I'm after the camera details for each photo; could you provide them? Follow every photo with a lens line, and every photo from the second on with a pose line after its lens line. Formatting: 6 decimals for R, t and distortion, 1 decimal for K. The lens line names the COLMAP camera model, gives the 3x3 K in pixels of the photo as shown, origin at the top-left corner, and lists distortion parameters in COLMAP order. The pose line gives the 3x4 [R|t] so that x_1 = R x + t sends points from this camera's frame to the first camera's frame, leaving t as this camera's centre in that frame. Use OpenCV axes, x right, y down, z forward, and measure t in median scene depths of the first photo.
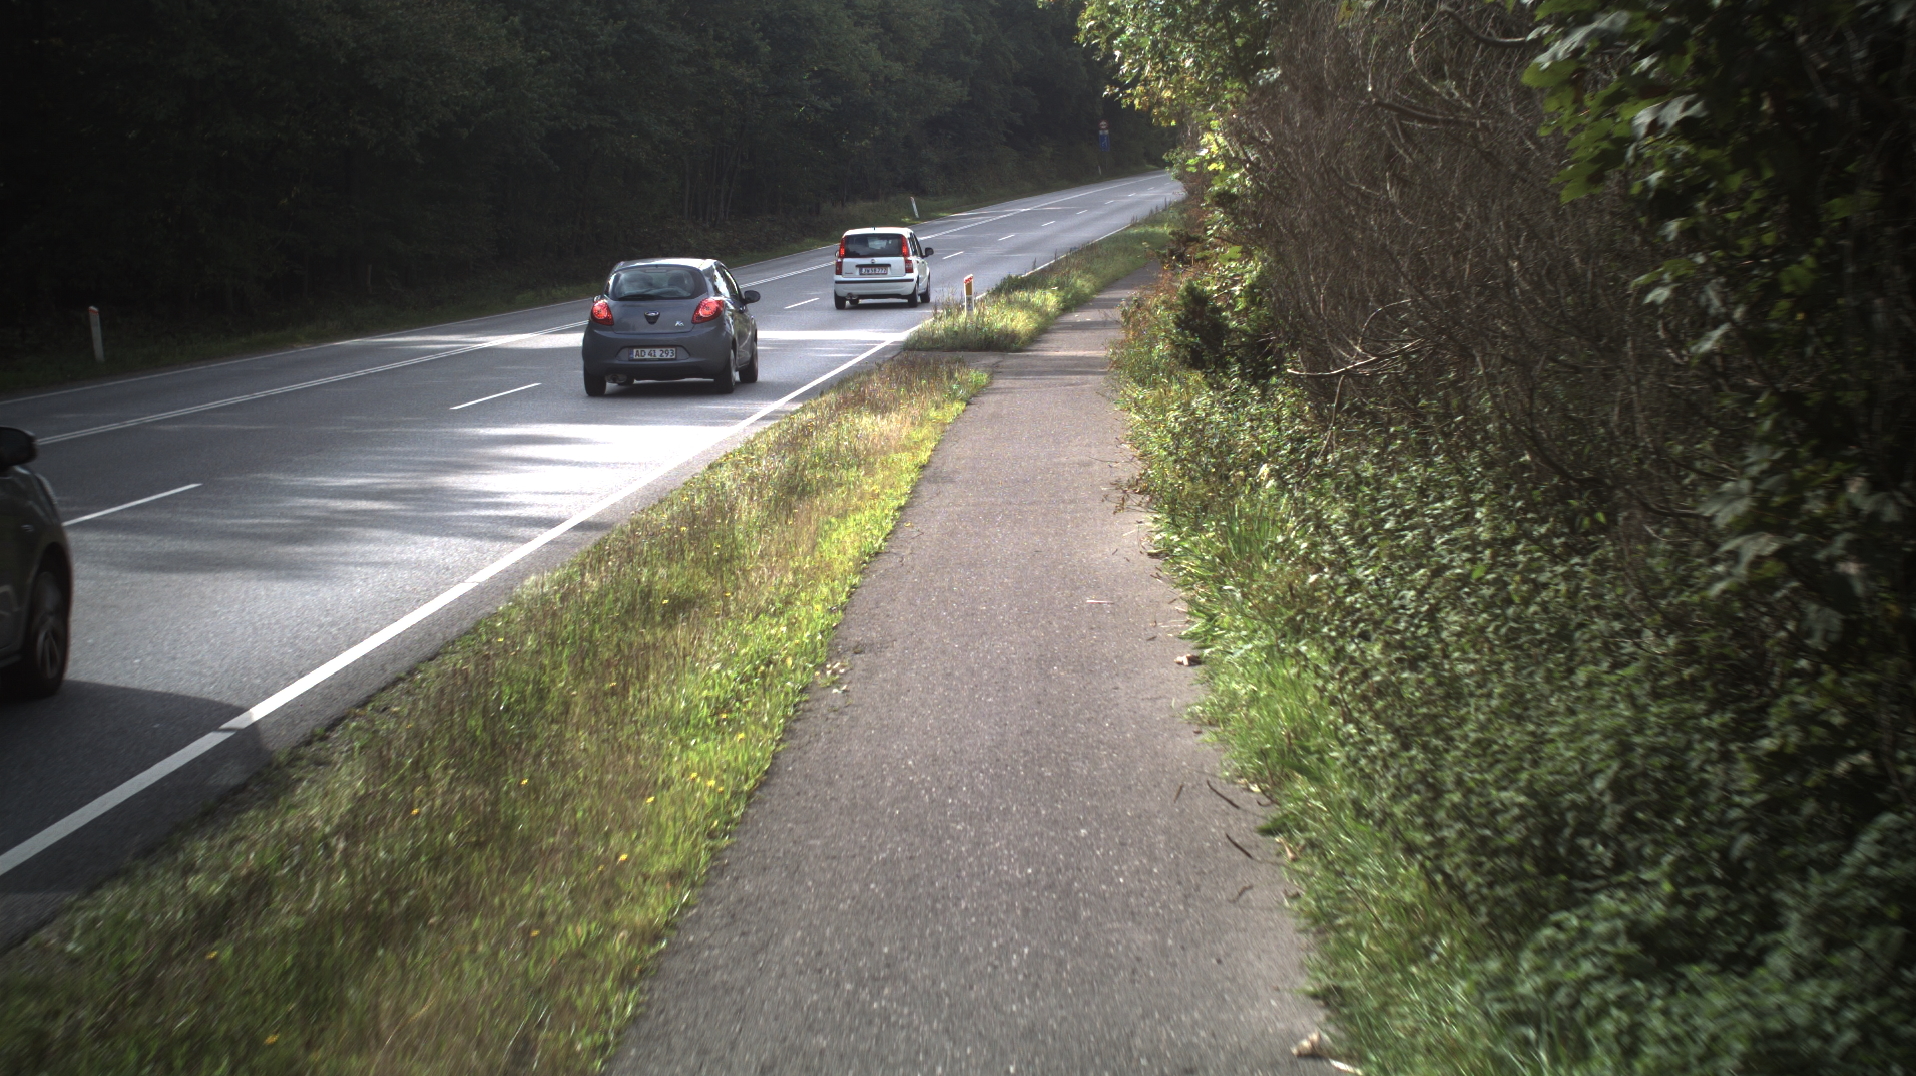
lens RADIAL K [[9381.7, 0, 952.8], [0, 9381.7, 540.8], [0, 0, 1]] dist [-0.857904, 0.000000]
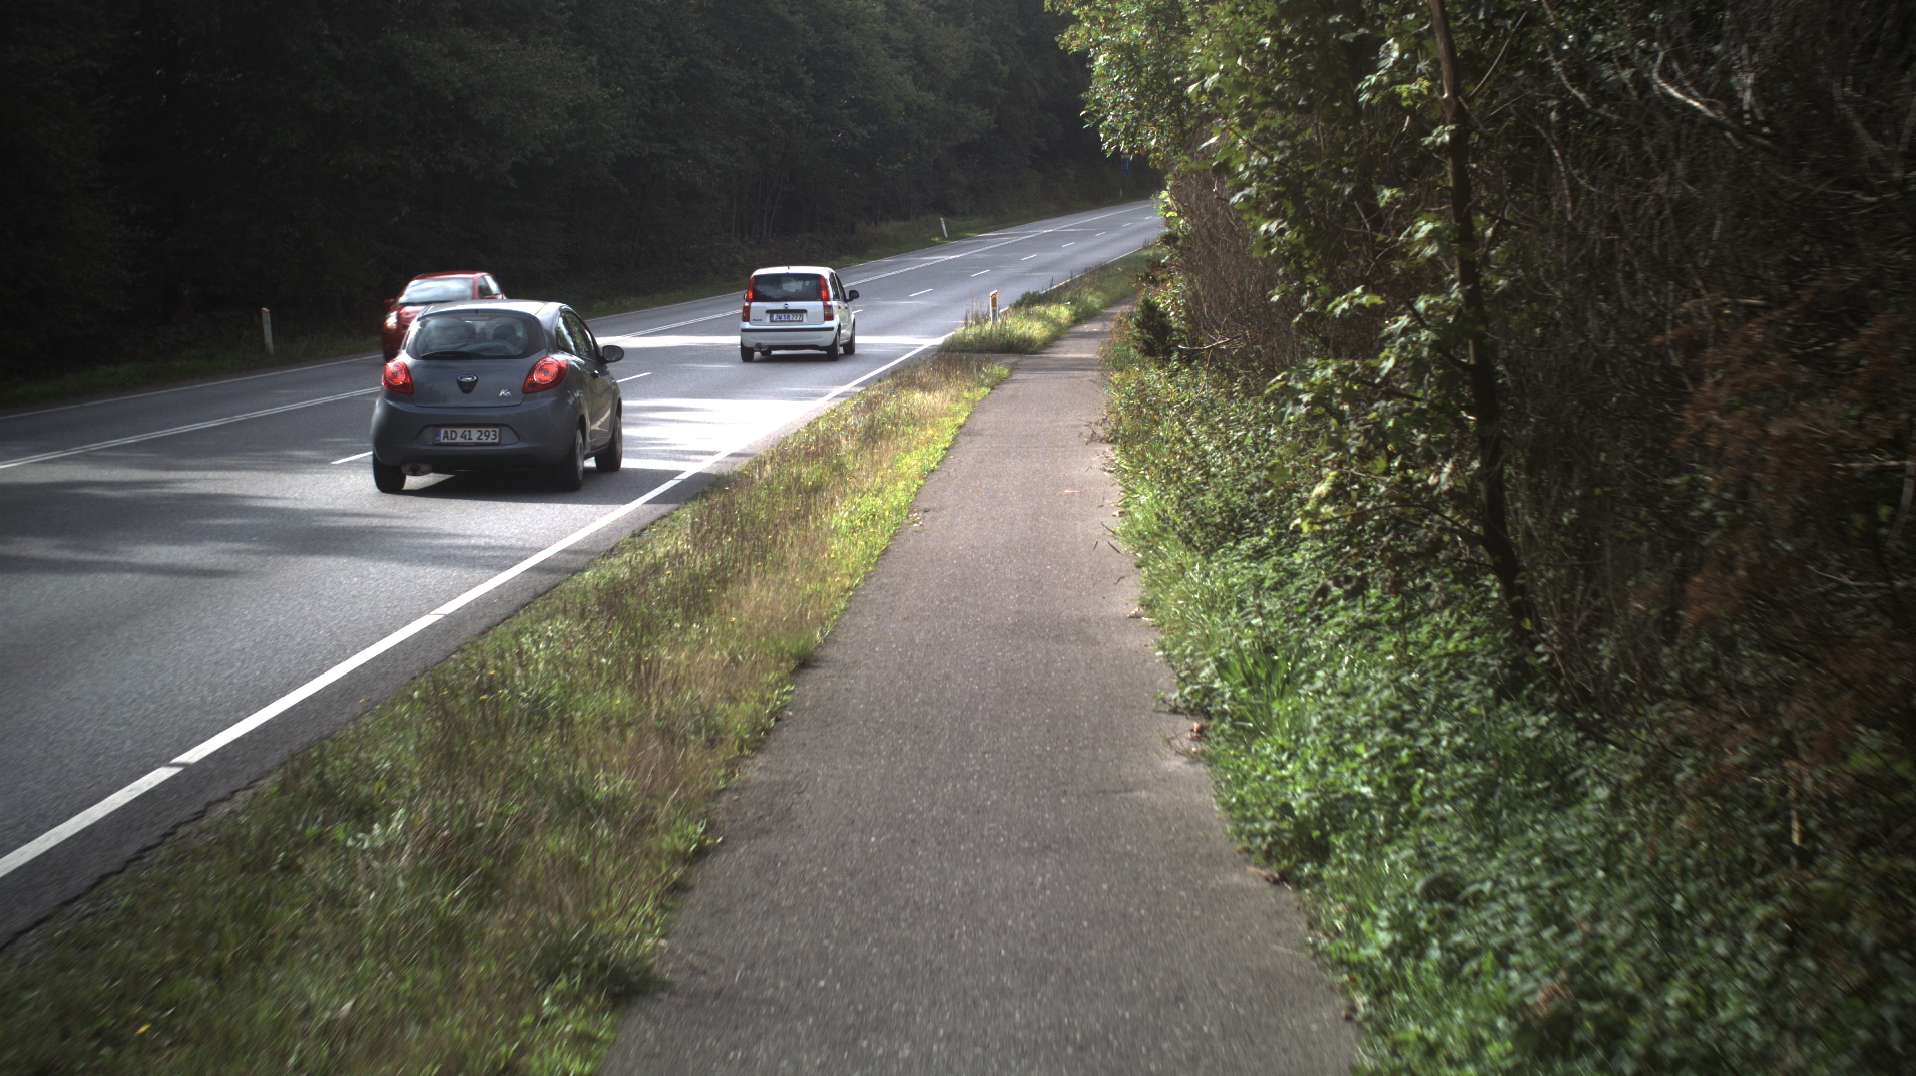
lens RADIAL K [[9381.7, 0, 960.3], [0, 9381.7, 537.1], [0, 0, 1]] dist [-0.857904, 0.000000]
pose [[0.999933, 0.011483, -0.001563, -0.000365], [-0.011487, 0.999932, -0.002184, 0.005587], [0.001537, 0.002201, 0.999996, -0.191252]]
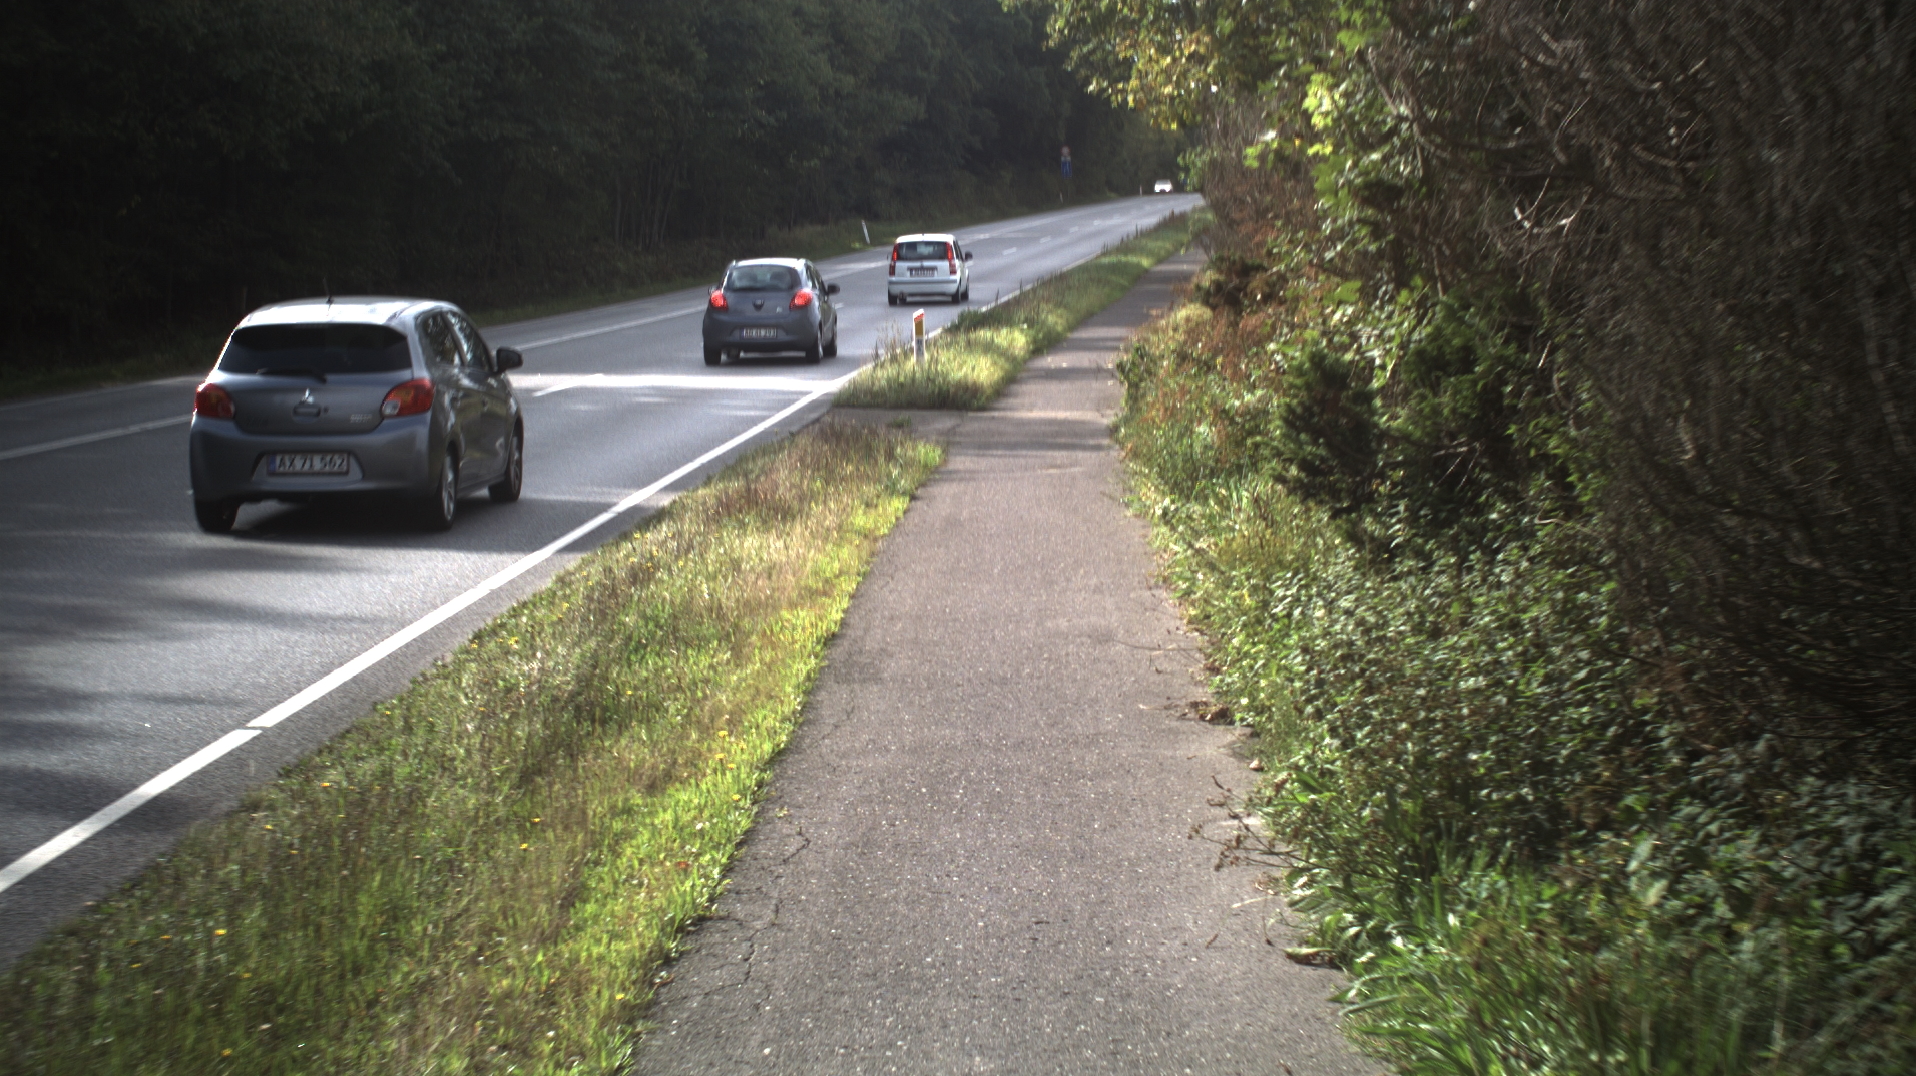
lens RADIAL K [[9381.7, 0, 961.3], [0, 9381.7, 542.5], [0, 0, 1]] dist [-0.857904, 0.000000]
pose [[0.999901, 0.012769, 0.005992, 0.000700], [-0.012752, 0.999914, -0.002935, -0.005948], [-0.006029, 0.002858, 0.999978, 0.190526]]
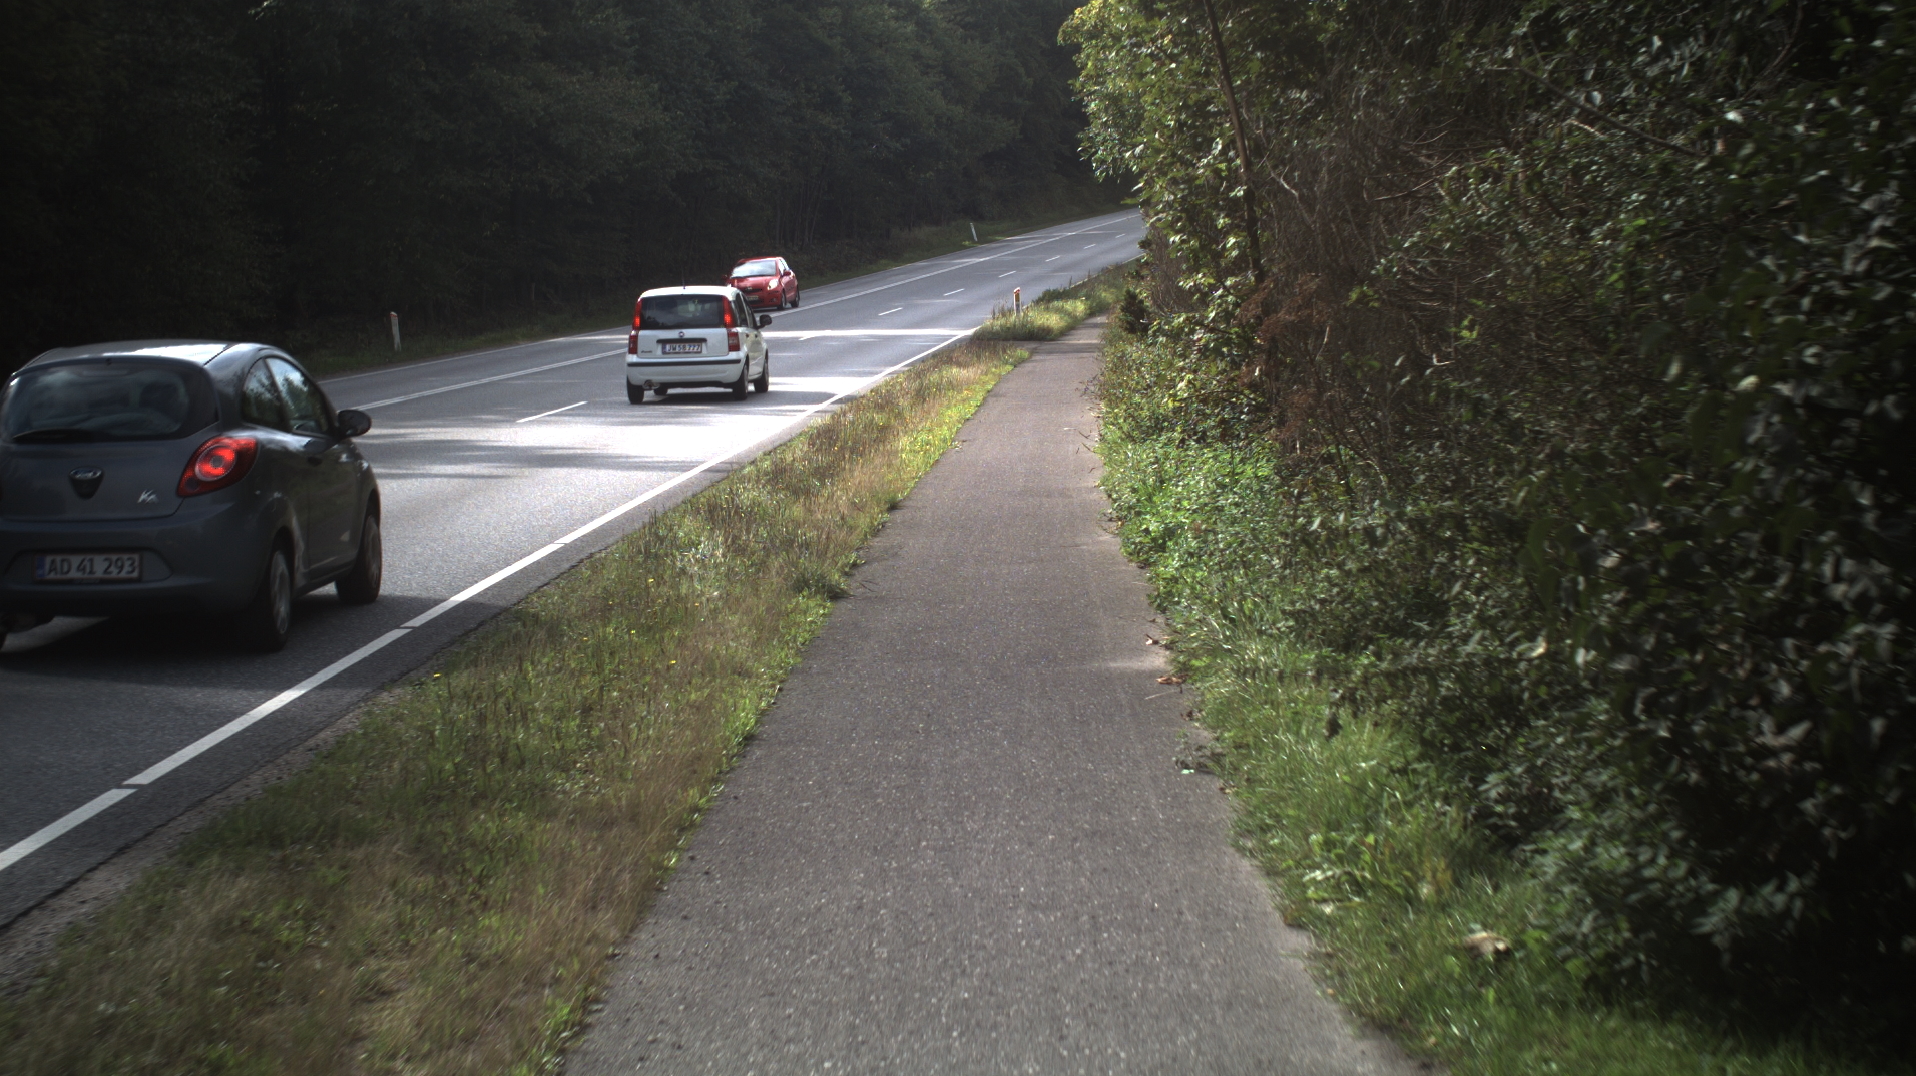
lens RADIAL K [[9381.7, 0, 958.4], [0, 9381.7, 532.2], [0, 0, 1]] dist [-0.857904, 0.000000]
pose [[0.999978, -0.003820, -0.005443, 0.000349], [0.003804, 0.999988, -0.002947, 0.011628], [0.005454, 0.002926, 0.999981, -0.382019]]
